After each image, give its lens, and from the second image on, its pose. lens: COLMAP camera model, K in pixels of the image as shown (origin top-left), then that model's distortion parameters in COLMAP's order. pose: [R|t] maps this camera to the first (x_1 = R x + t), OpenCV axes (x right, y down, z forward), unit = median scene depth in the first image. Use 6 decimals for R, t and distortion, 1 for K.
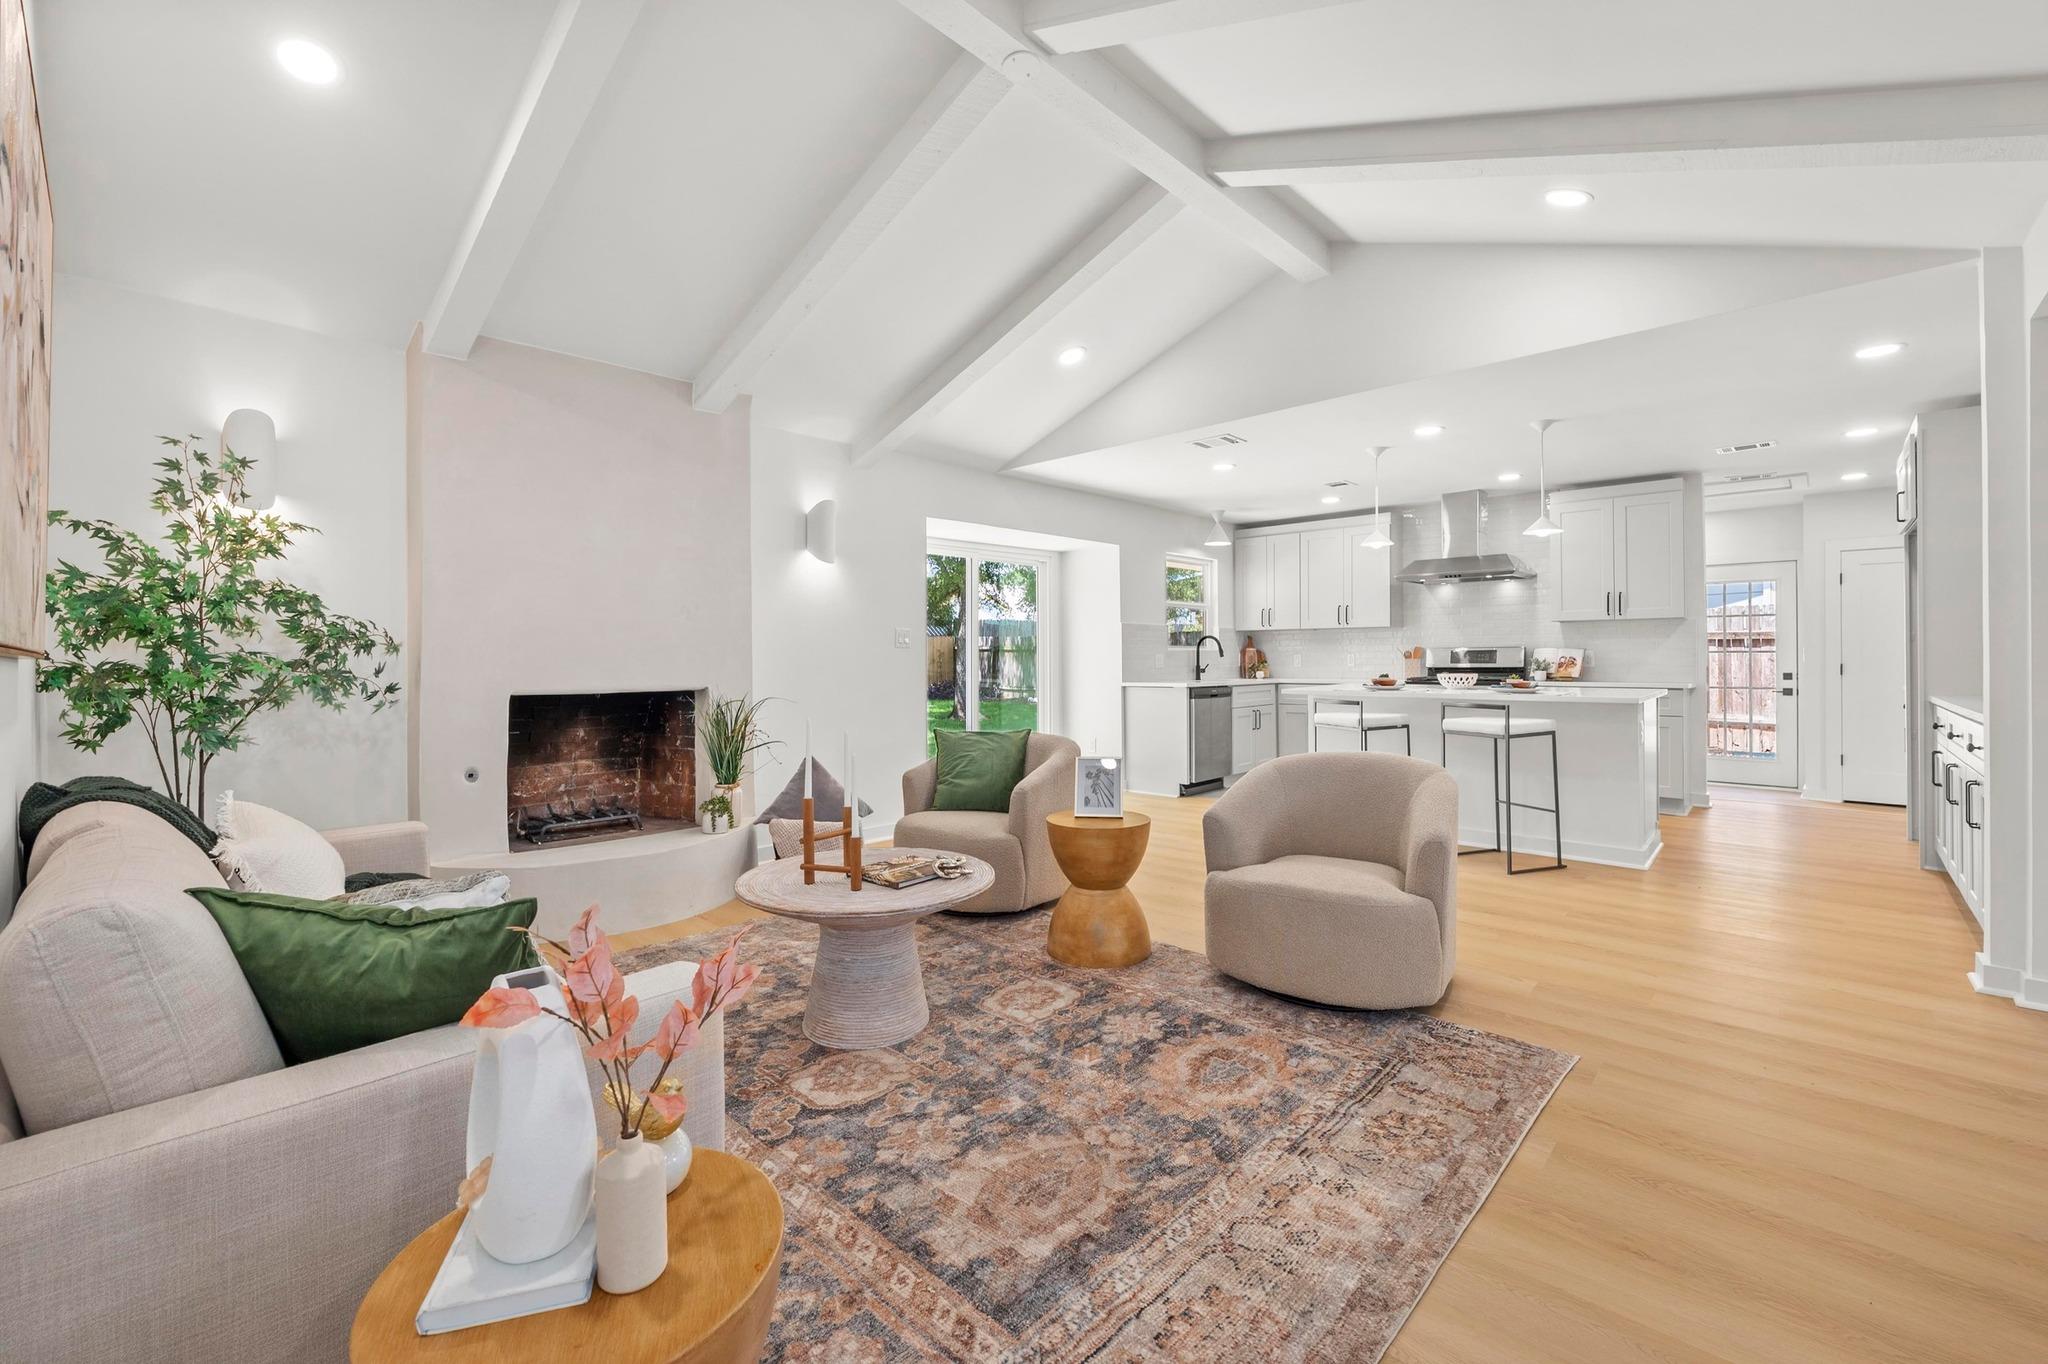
lens RADIAL K [[859.0, 0, 1026.1], [0, 859.0, 653.8], [0, 0, 1]] dist [-0.003917, 0.000294]
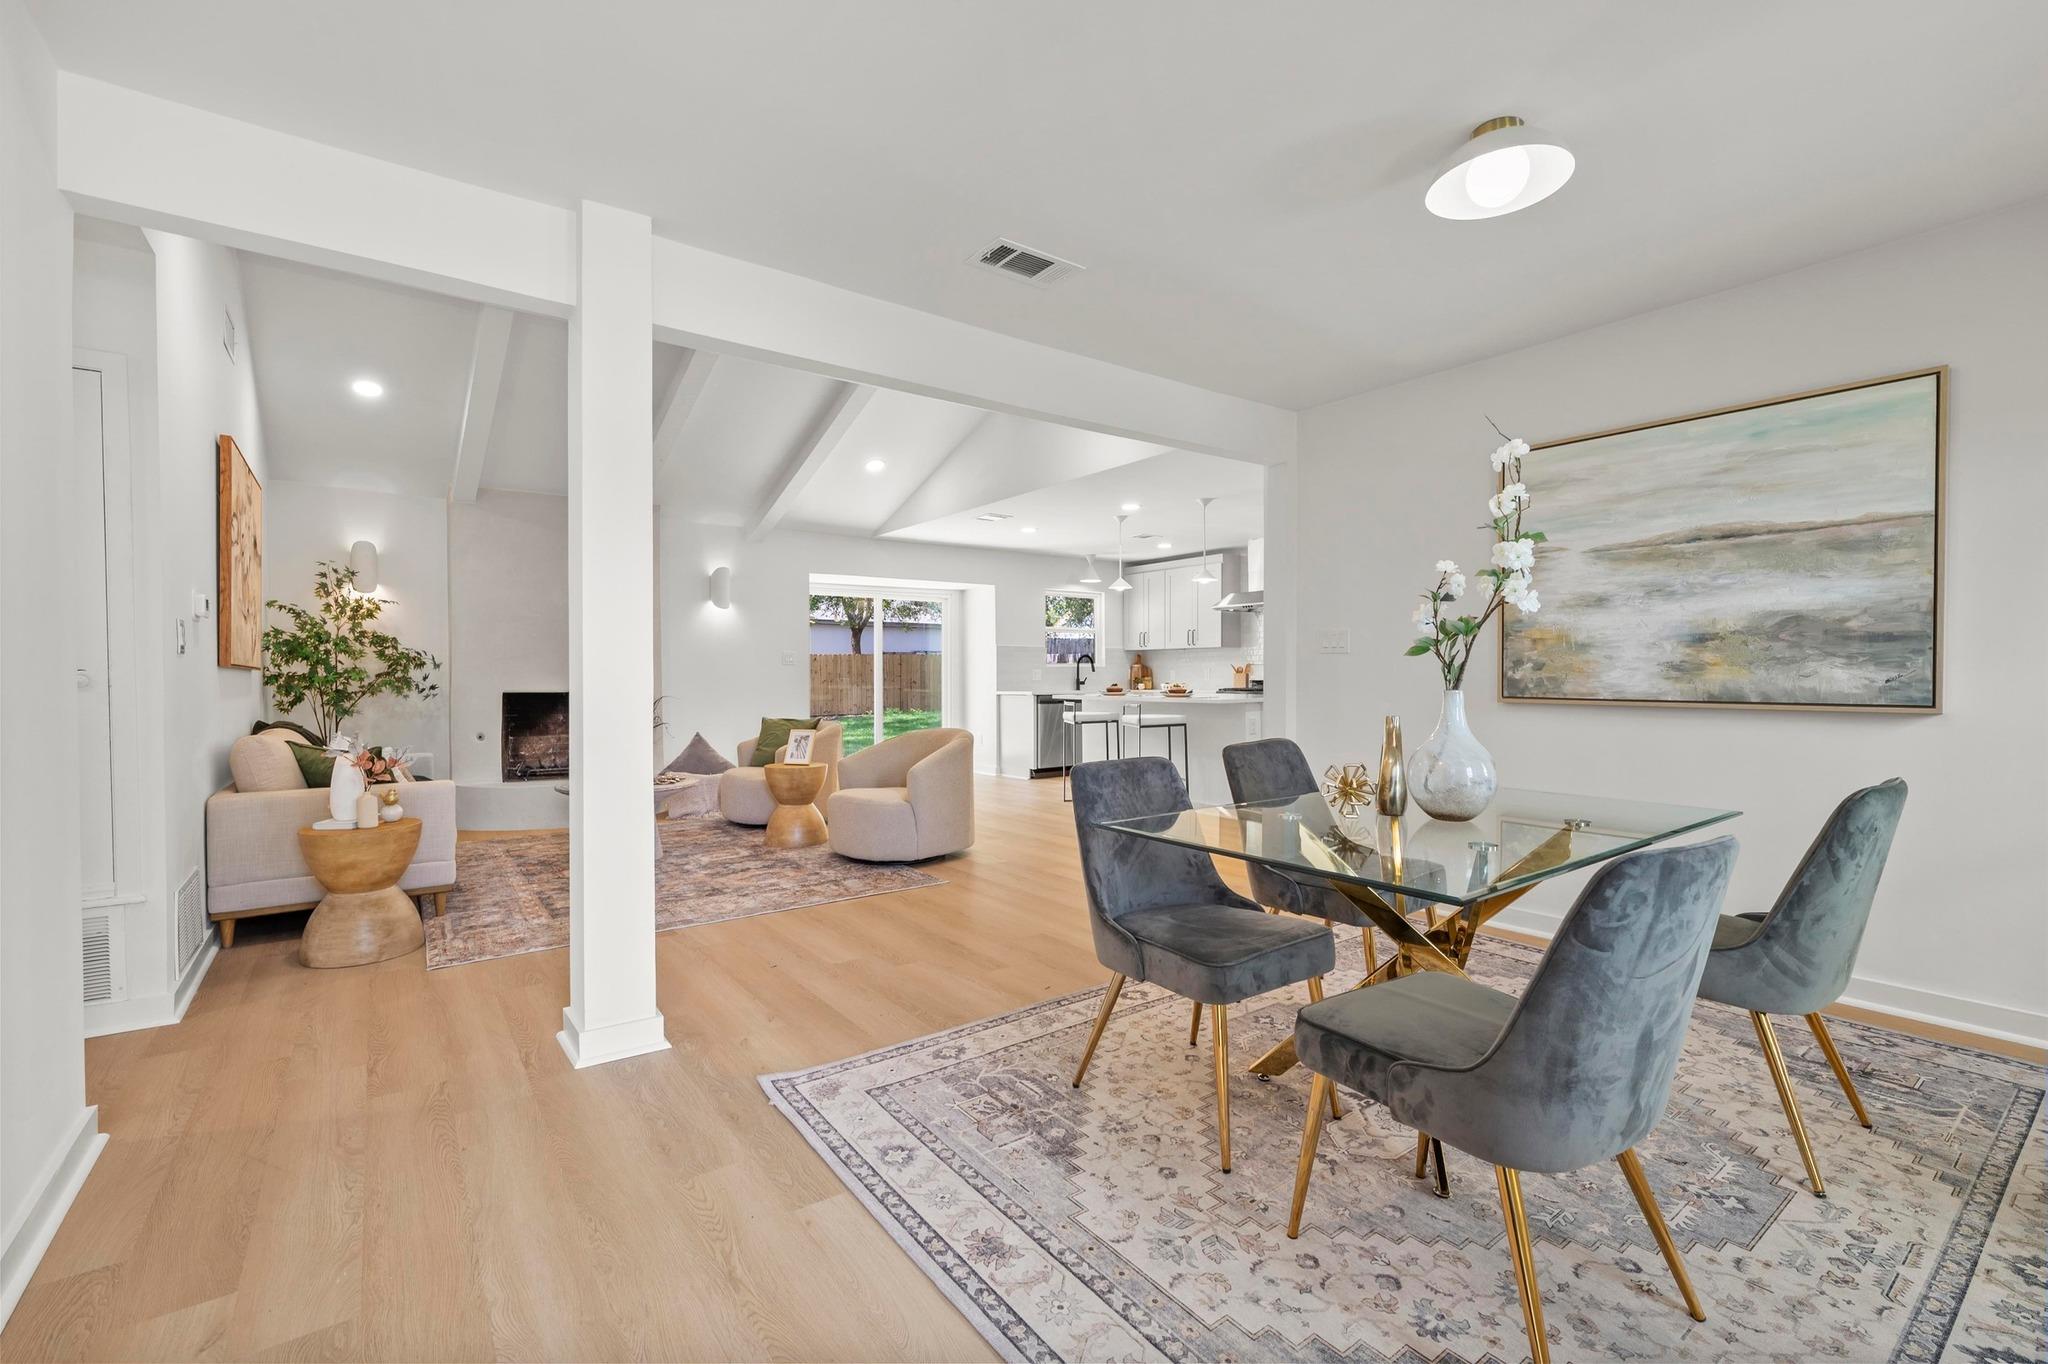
lens RADIAL K [[877.6, 0, 1024.0], [0, 877.6, 682.0], [0, 0, 1]] dist [0.002637, 0.000222]
pose [[0.983821, 0.001691, -0.179144, 0.461729], [0.000545, 0.999923, 0.012428, 0.003178], [0.179151, -0.012325, 0.983744, -0.344748]]
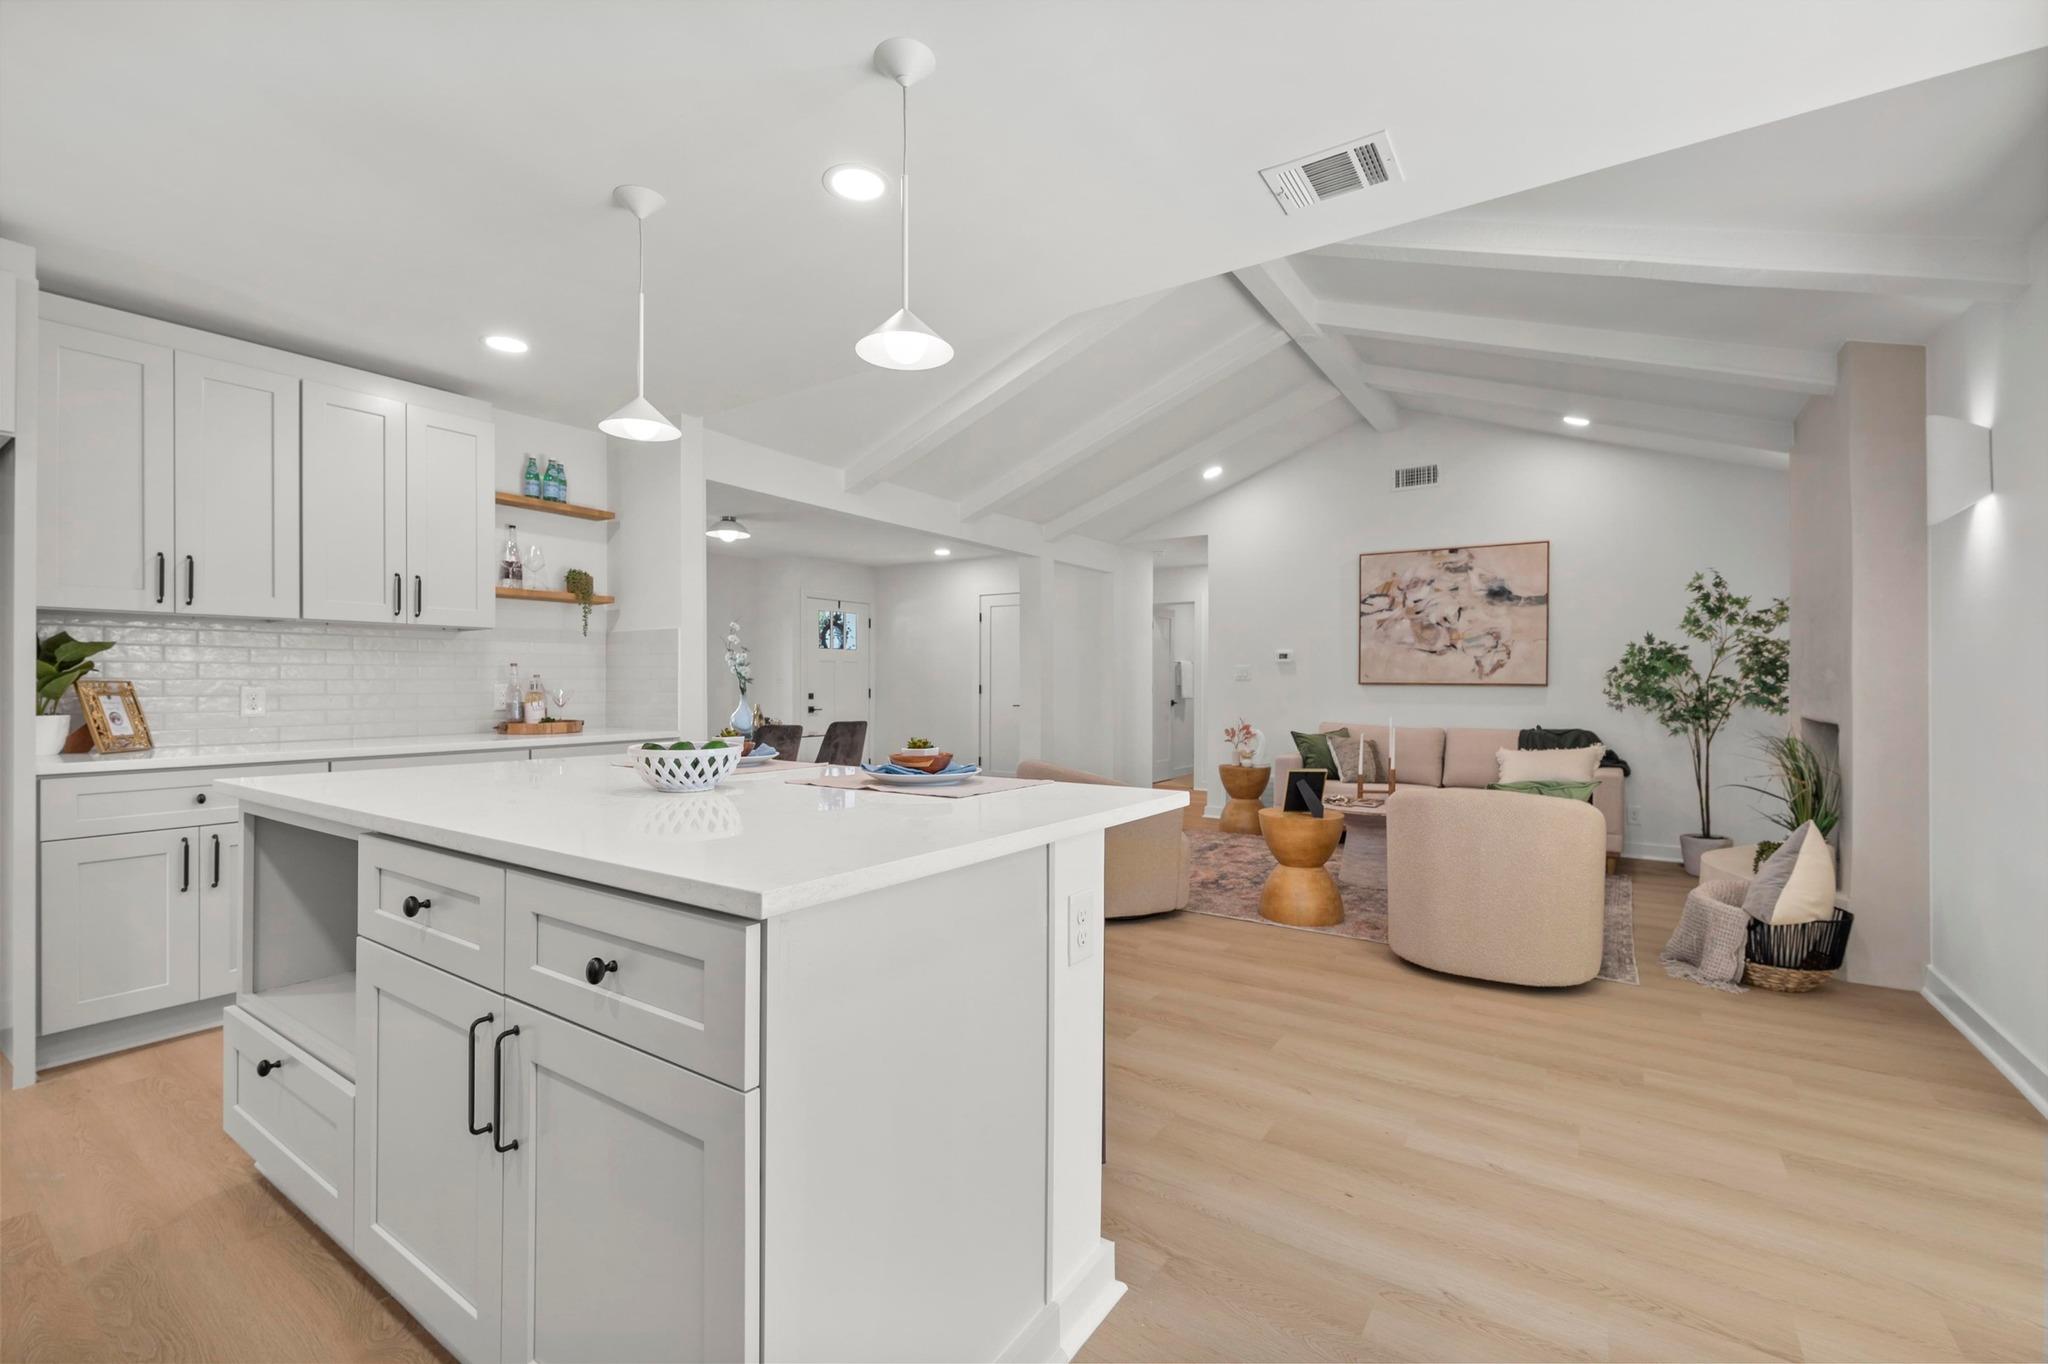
lens RADIAL K [[849.4, 0, 1024.0], [0, 849.4, 682.0], [0, 0, 1]] dist [-0.001678, -0.000081]
pose [[-0.988384, 0.003746, -0.151928, 0.376307], [0.004554, 0.999977, -0.004969, 0.001247], [0.151906, -0.005603, -0.988379, 1.206386]]
